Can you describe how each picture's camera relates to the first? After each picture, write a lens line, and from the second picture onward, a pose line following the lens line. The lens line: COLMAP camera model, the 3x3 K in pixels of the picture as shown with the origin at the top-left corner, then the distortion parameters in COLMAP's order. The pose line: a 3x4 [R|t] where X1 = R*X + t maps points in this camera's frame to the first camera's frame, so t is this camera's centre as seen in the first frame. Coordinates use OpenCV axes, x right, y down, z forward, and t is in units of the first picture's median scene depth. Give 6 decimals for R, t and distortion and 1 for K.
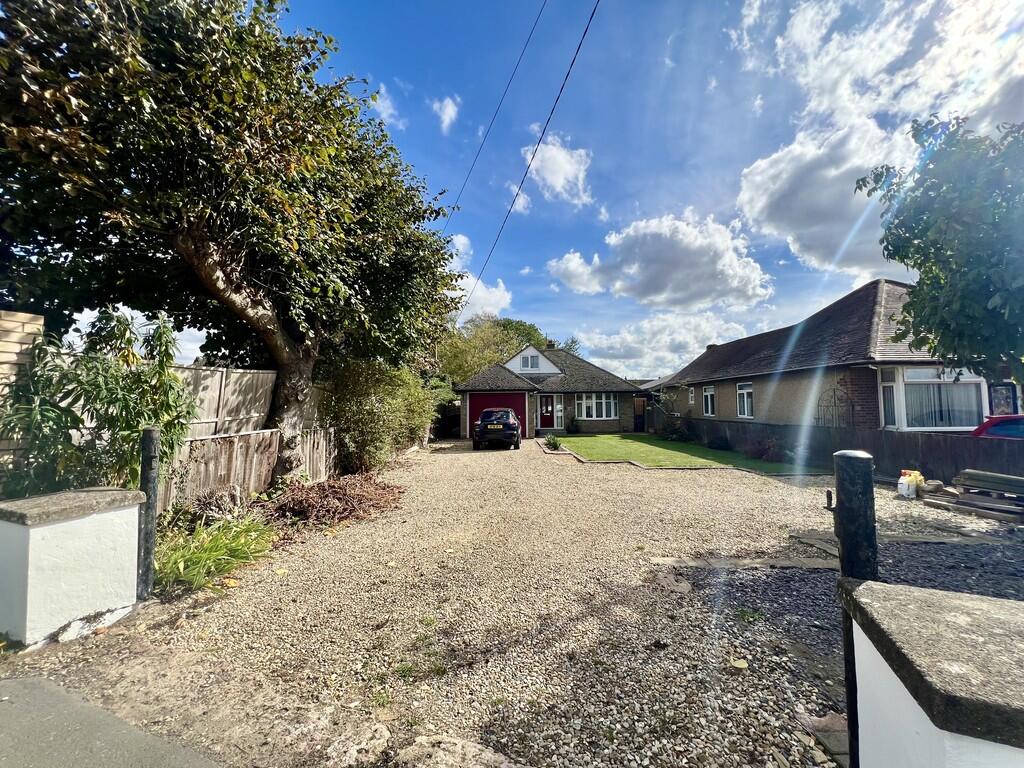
lens RADIAL K [[409.2, 0, 512.0], [0, 409.2, 384.0], [0, 0, 1]] dist [0.004698, -0.000036]
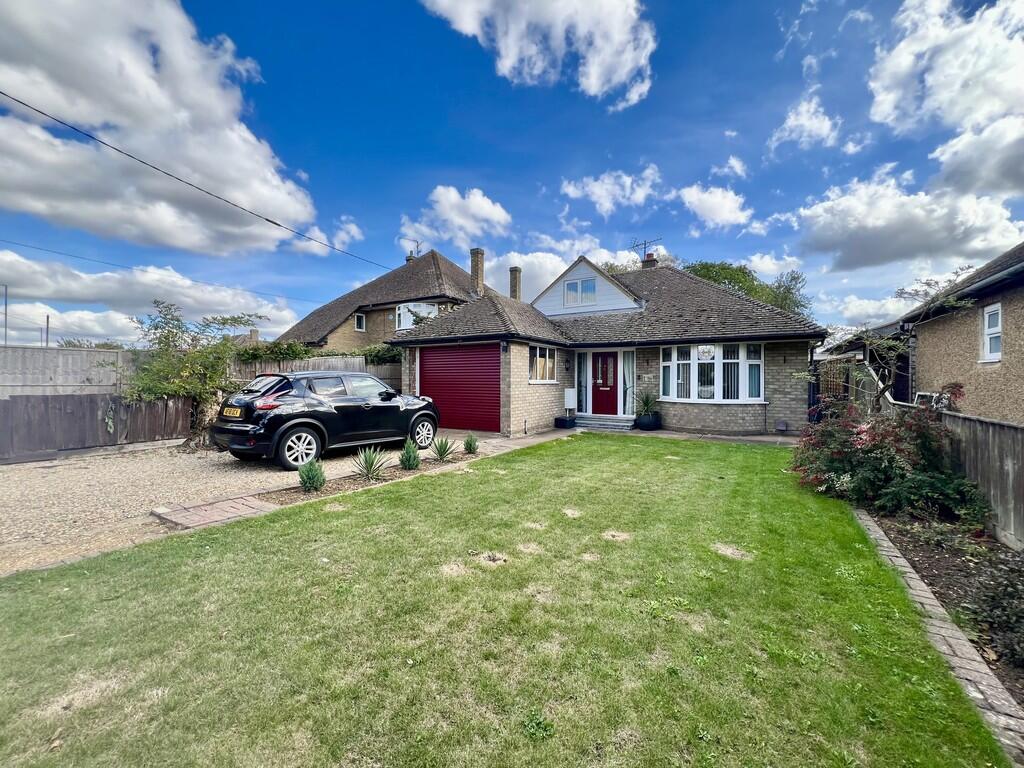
lens RADIAL K [[409.2, 0, 512.0], [0, 409.2, 384.0], [0, 0, 1]] dist [0.004698, -0.000036]
pose [[0.853642, 0.016800, -0.520590, 0.262432], [0.017555, 0.997984, 0.060991, 0.035060], [0.520565, -0.061203, 0.851626, 0.502356]]
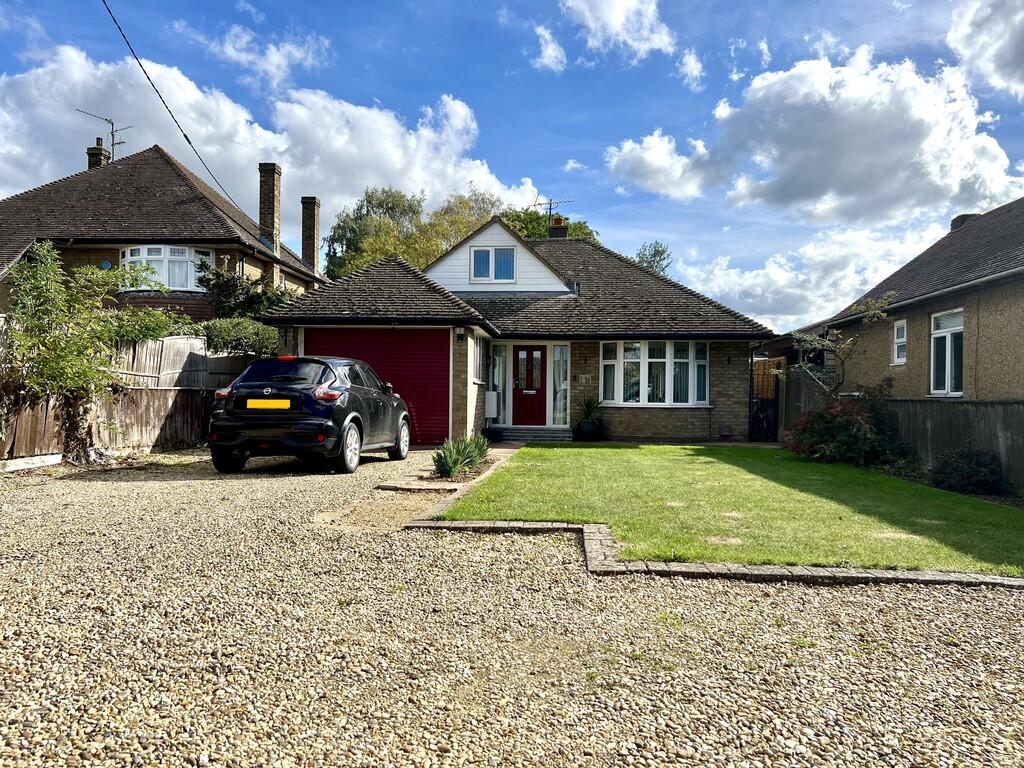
lens RADIAL K [[765.9, 0, 512.0], [0, 765.9, 384.0], [0, 0, 1]] dist [0.065542, -0.002565]
pose [[0.996847, 0.018331, -0.077206, 0.129145], [-0.015474, 0.999179, 0.037446, 0.038720], [0.077829, -0.036133, 0.996312, 0.243451]]
